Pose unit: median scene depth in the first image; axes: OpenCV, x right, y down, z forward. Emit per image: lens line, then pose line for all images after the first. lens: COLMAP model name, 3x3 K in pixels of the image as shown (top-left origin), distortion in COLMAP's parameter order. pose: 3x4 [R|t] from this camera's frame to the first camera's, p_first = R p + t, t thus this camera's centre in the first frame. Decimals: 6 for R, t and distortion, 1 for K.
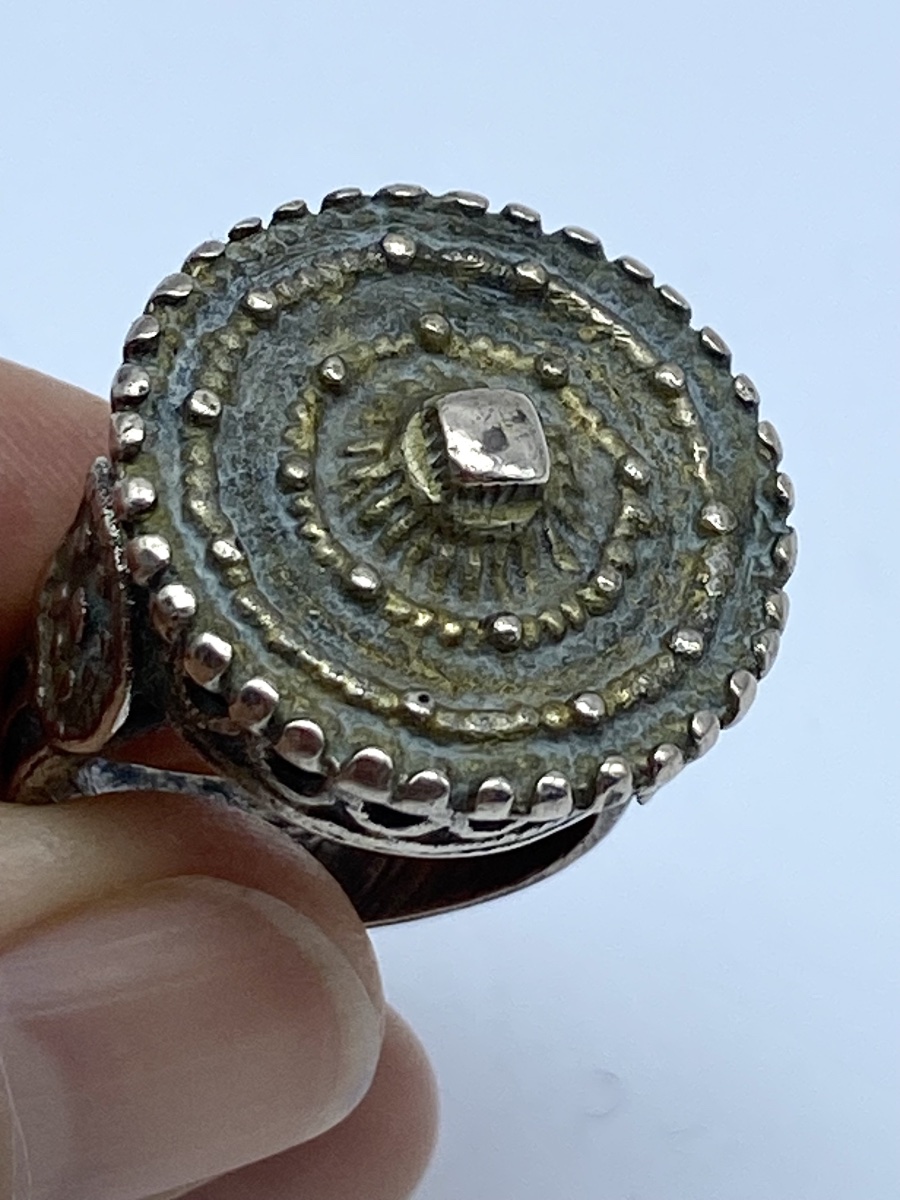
lens RADIAL K [[4518.3, 0, 448.9], [0, 4518.3, 600.6], [0, 0, 1]] dist [0.255486, 0.000000]
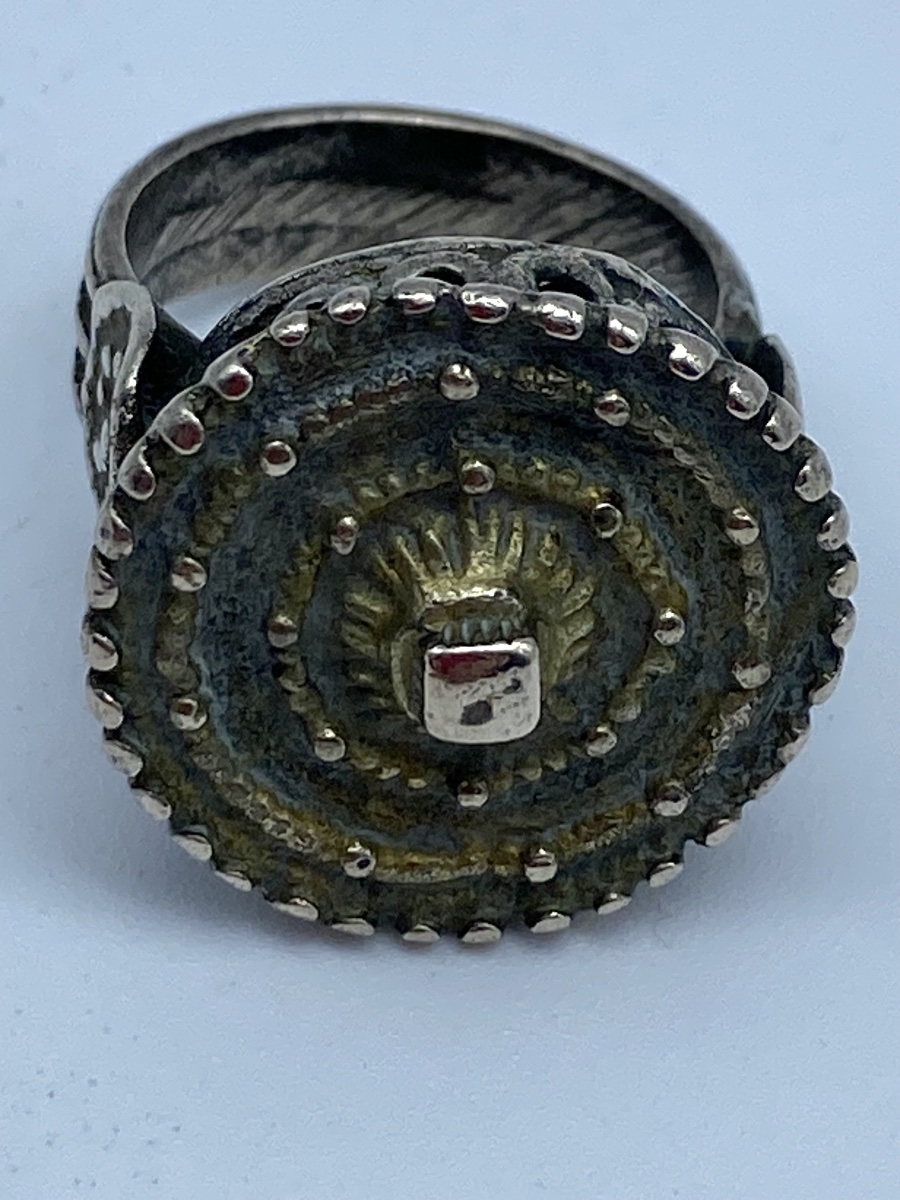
lens RADIAL K [[4518.3, 0, 390.5], [0, 4518.3, 601.3], [0, 0, 1]] dist [0.255486, 0.000000]
pose [[0.958119, 0.281238, -0.053970, 0.035755], [-0.096564, 0.494716, 0.863673, -0.825523], [0.269598, -0.822290, 0.501155, 0.541211]]
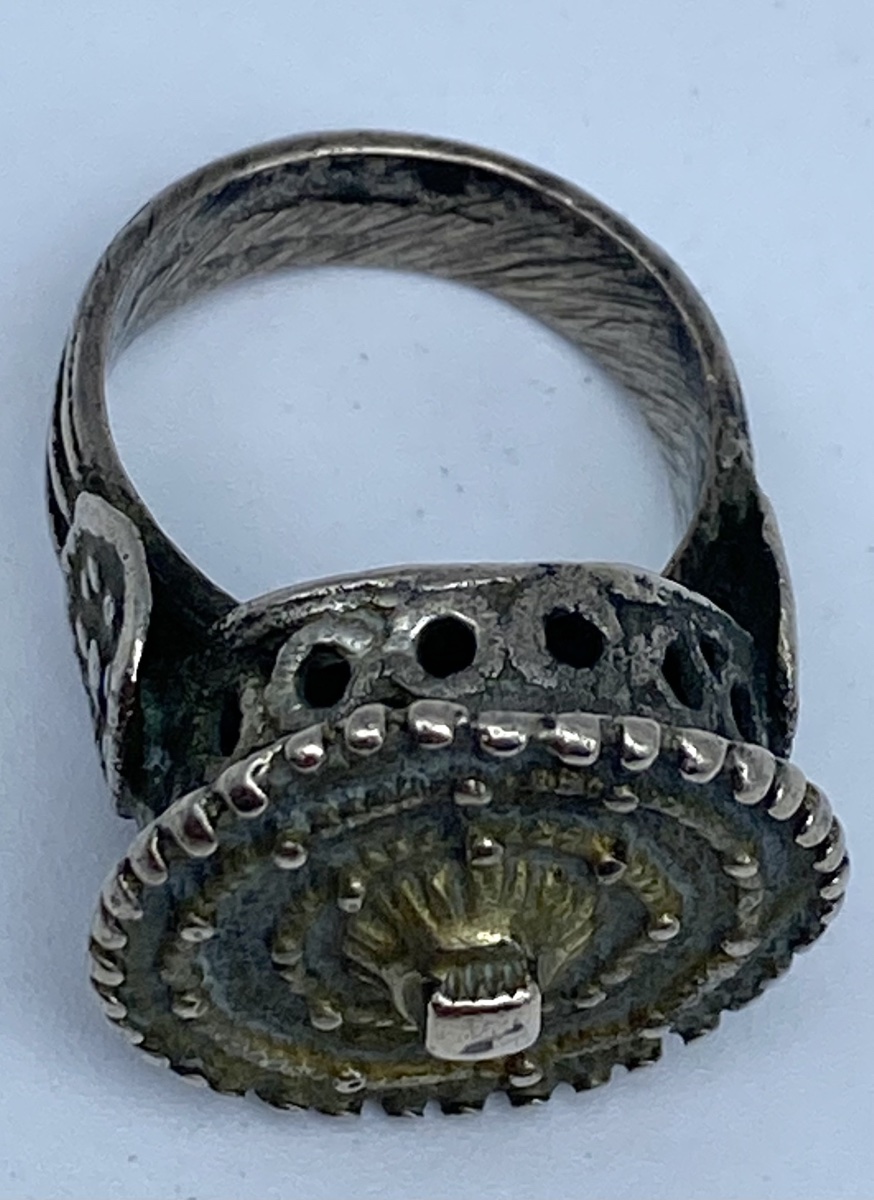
lens RADIAL K [[5038.0, 0, 438.9], [0, 5038.0, 599.5], [0, 0, 1]] dist [0.081546, 0.000000]
pose [[0.953135, 0.276853, 0.122010, -0.149502], [-0.157928, 0.111307, 0.981157, -1.059001], [0.258056, -0.954444, 0.149814, 0.911487]]
